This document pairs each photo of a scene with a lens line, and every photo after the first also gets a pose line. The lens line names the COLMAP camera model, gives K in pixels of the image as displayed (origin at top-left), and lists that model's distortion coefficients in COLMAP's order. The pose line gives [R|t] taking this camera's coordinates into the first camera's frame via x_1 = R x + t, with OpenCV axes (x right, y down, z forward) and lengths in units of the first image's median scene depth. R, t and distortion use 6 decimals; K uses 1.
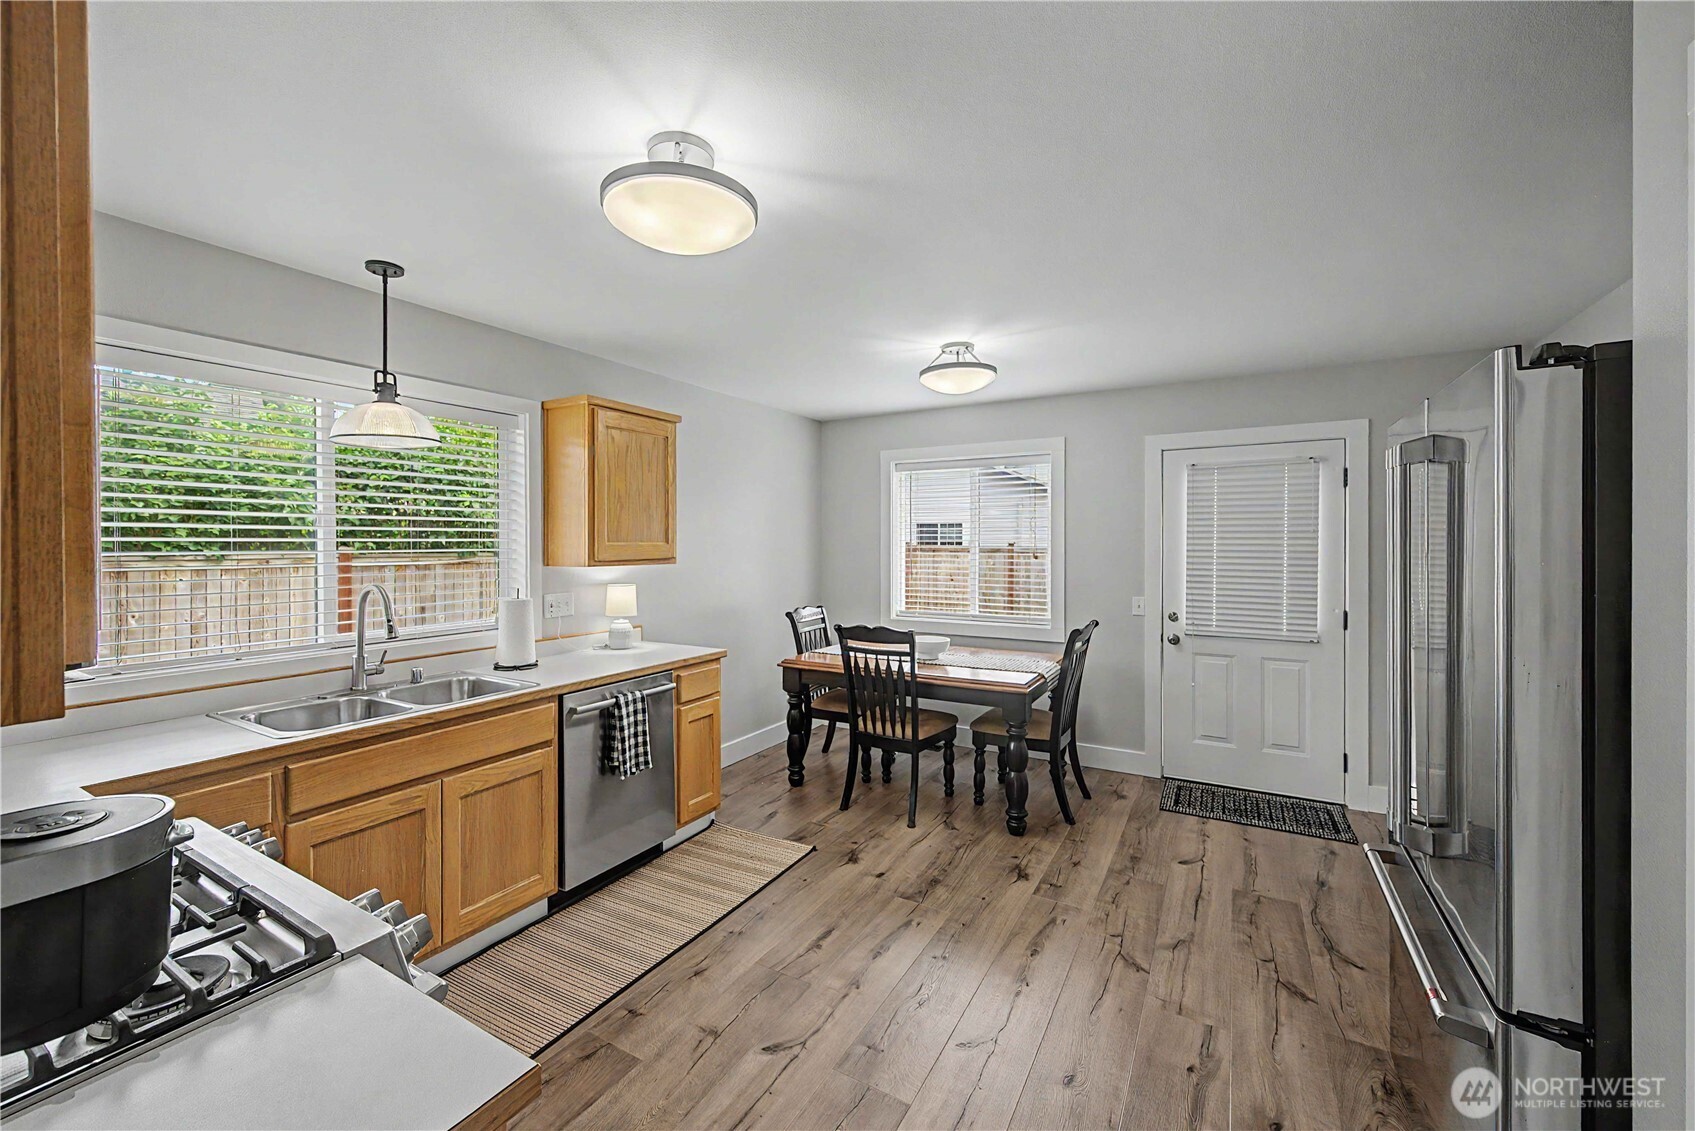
lens RADIAL K [[667.3, 0, 841.7], [0, 667.3, 552.5], [0, 0, 1]] dist [0.006801, -0.000131]
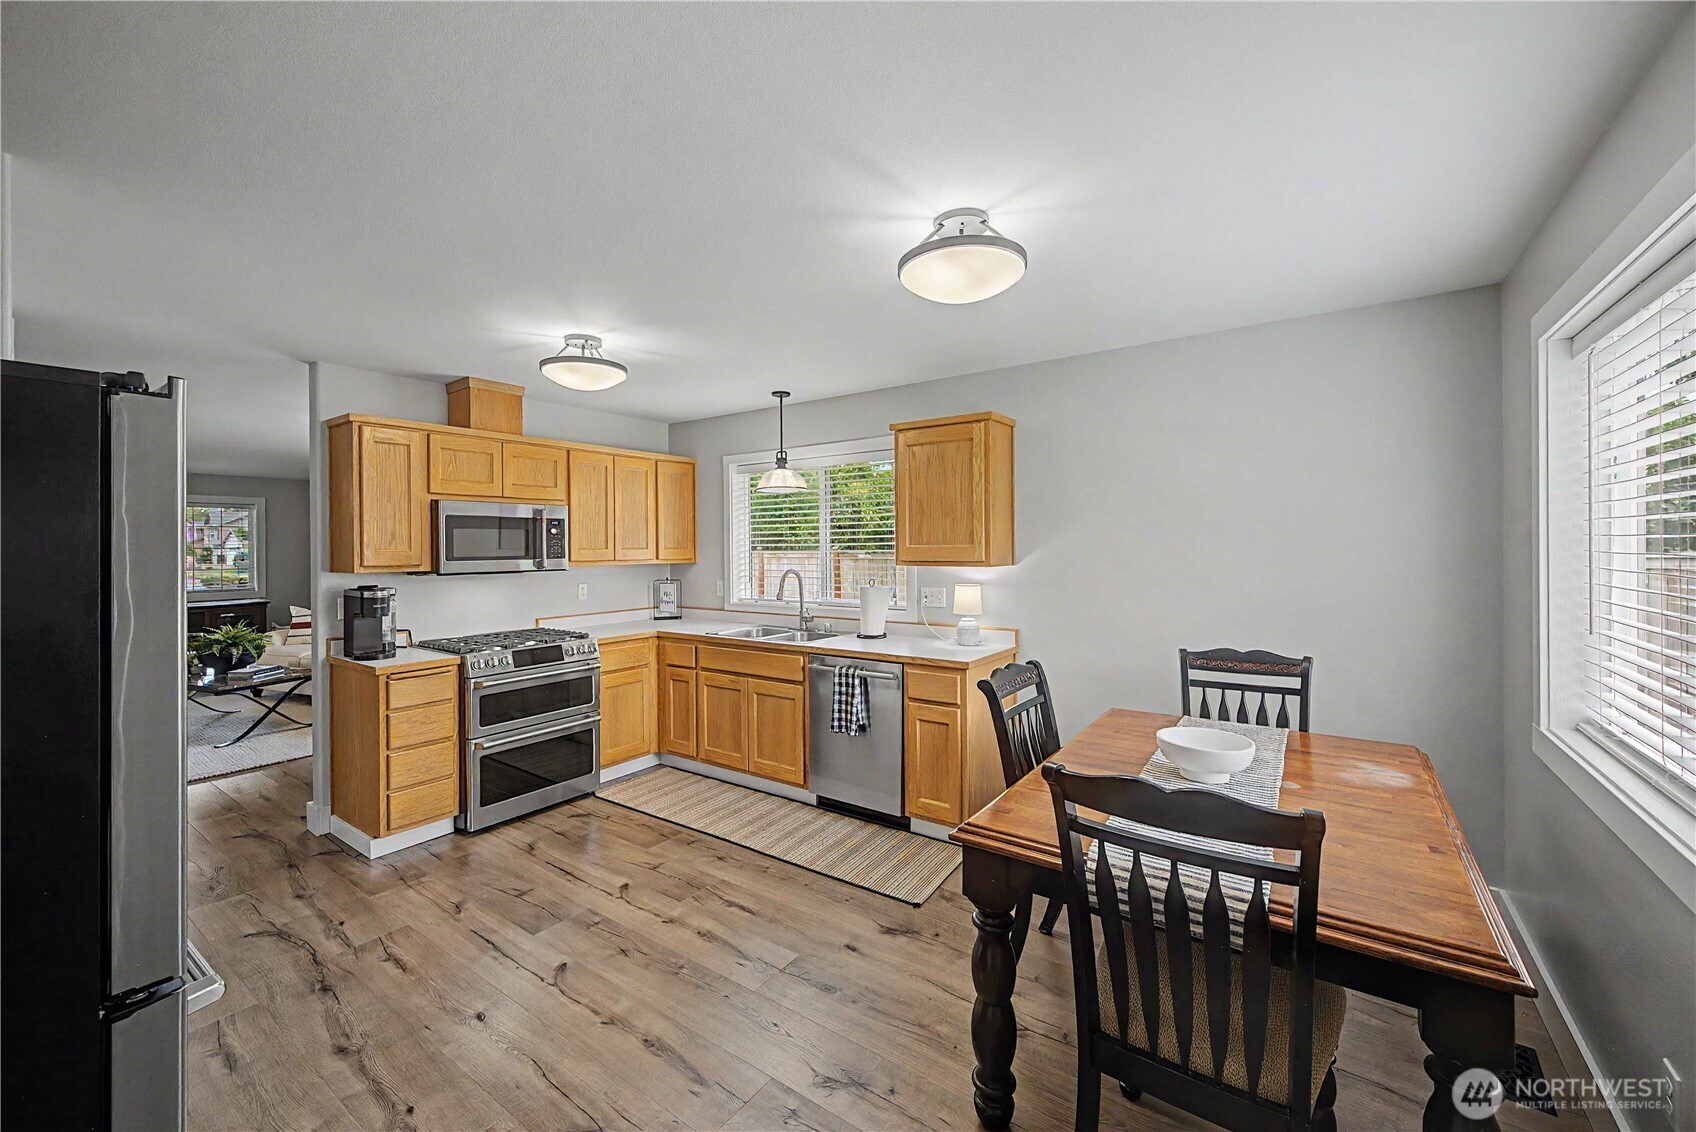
lens RADIAL K [[667.7, 0, 838.3], [0, 667.7, 552.4], [0, 0, 1]] dist [0.006801, -0.000131]
pose [[-0.081183, 0.010644, -0.996642, 1.057126], [-0.009464, 0.999890, 0.011449, -0.019910], [0.996654, 0.010361, -0.081073, 1.256567]]
